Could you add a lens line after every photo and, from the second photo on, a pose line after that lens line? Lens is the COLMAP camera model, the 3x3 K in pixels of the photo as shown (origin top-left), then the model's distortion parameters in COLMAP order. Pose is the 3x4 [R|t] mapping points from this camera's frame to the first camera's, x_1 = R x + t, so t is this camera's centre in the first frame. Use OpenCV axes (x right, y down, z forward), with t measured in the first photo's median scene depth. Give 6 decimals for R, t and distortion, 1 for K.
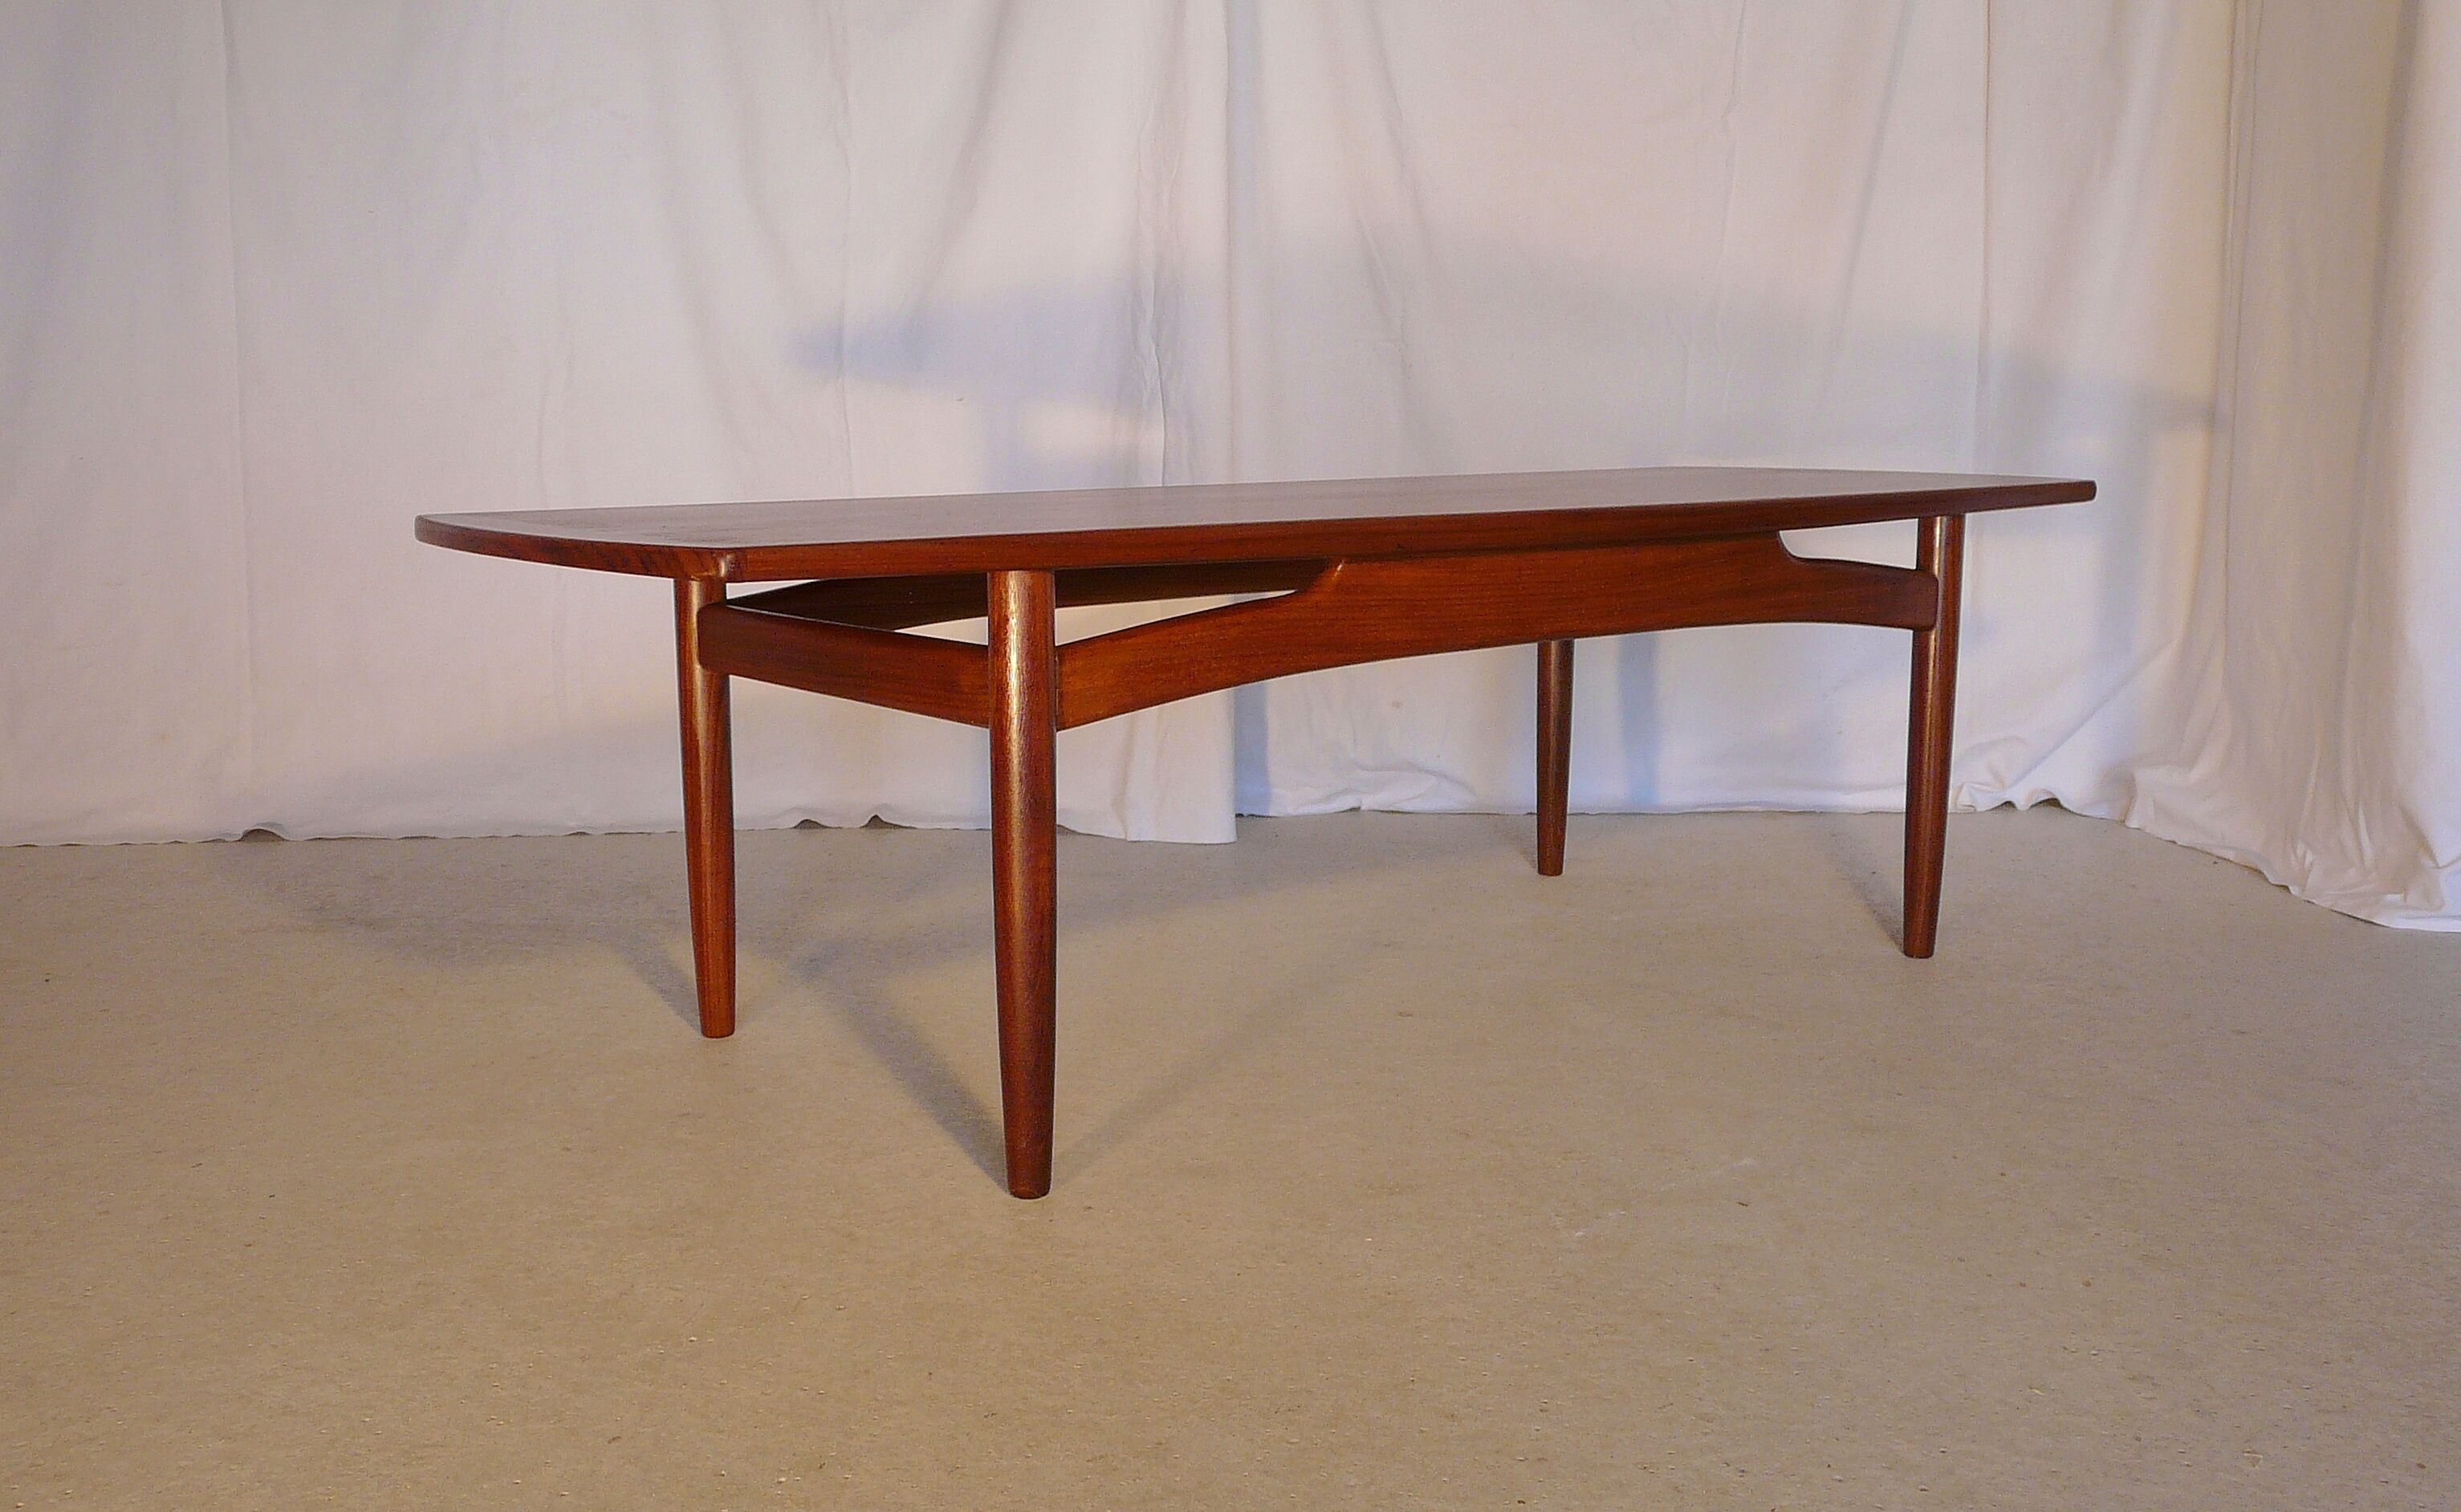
lens RADIAL K [[2110.3, 0, 1230.5], [0, 2110.3, 756.0], [0, 0, 1]] dist [-0.086135, 0.114265]
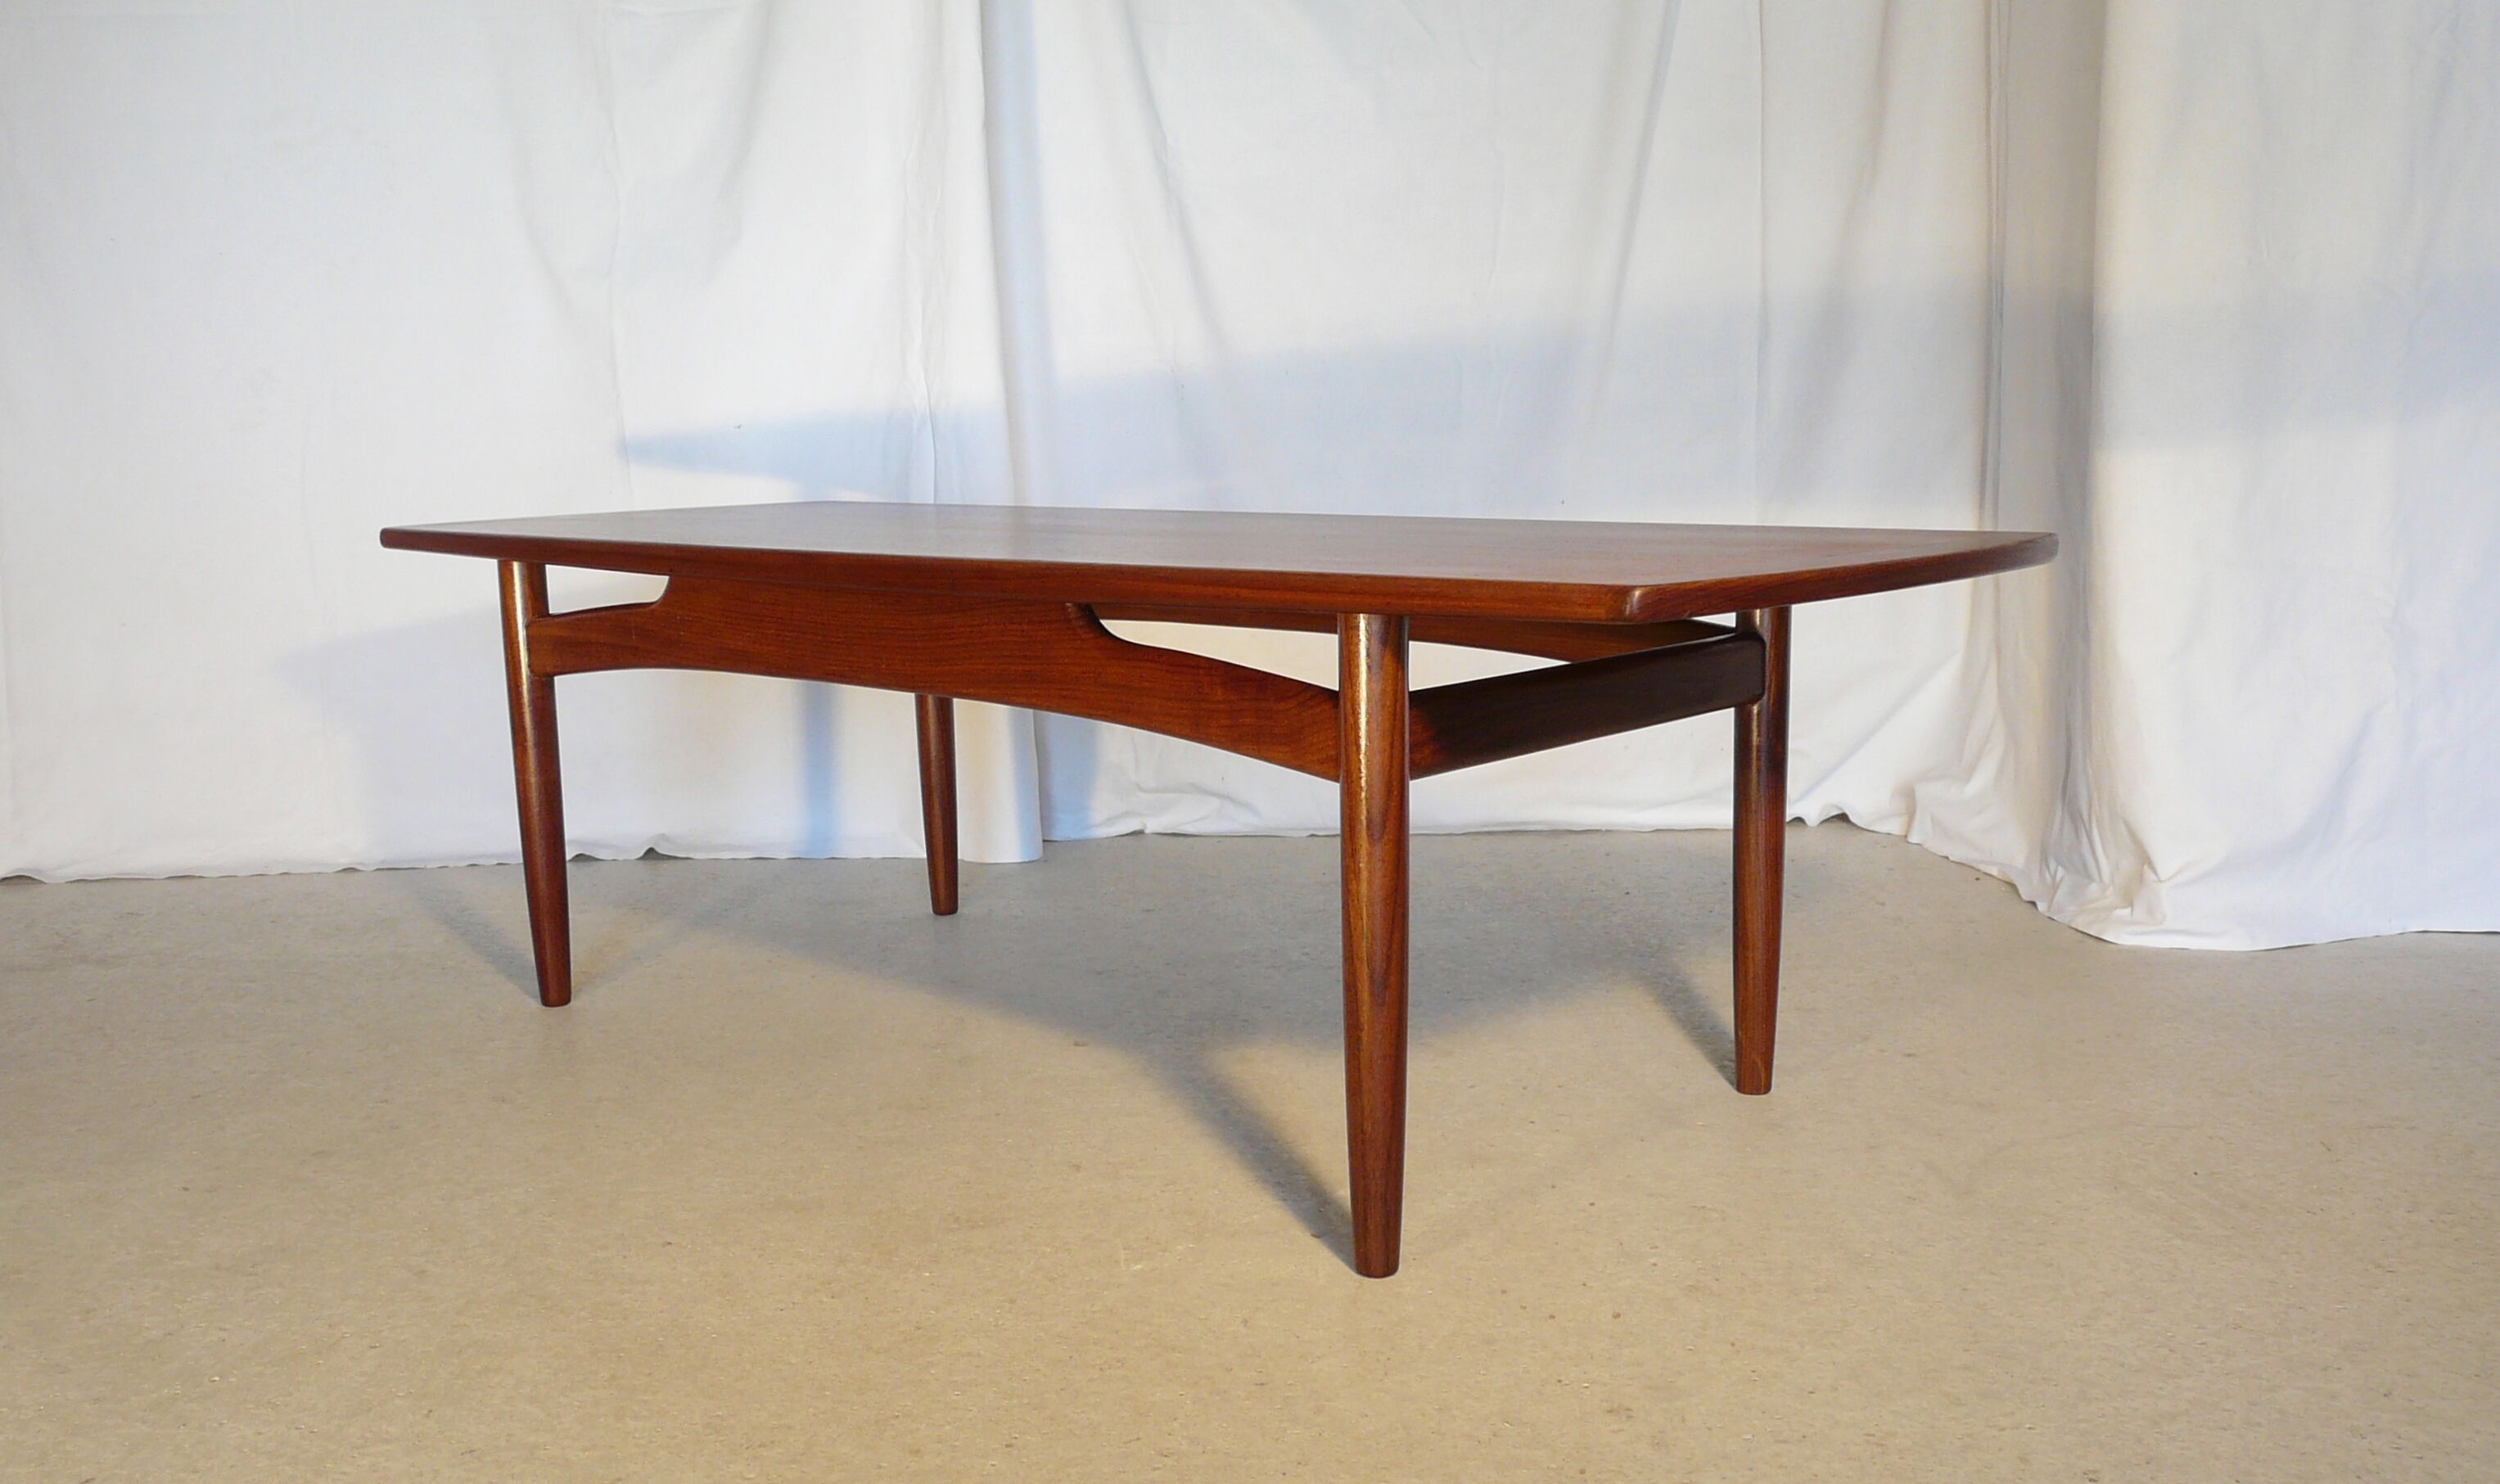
lens RADIAL K [[2149.2, 0, 1250.0], [0, 2149.2, 742.0], [0, 0, 1]] dist [-0.079259, 0.092451]
pose [[0.999937, -0.011251, 0.000573, 0.138823], [0.011256, 0.999889, -0.009728, -0.008581], [-0.000464, 0.009734, 0.999953, -0.018300]]
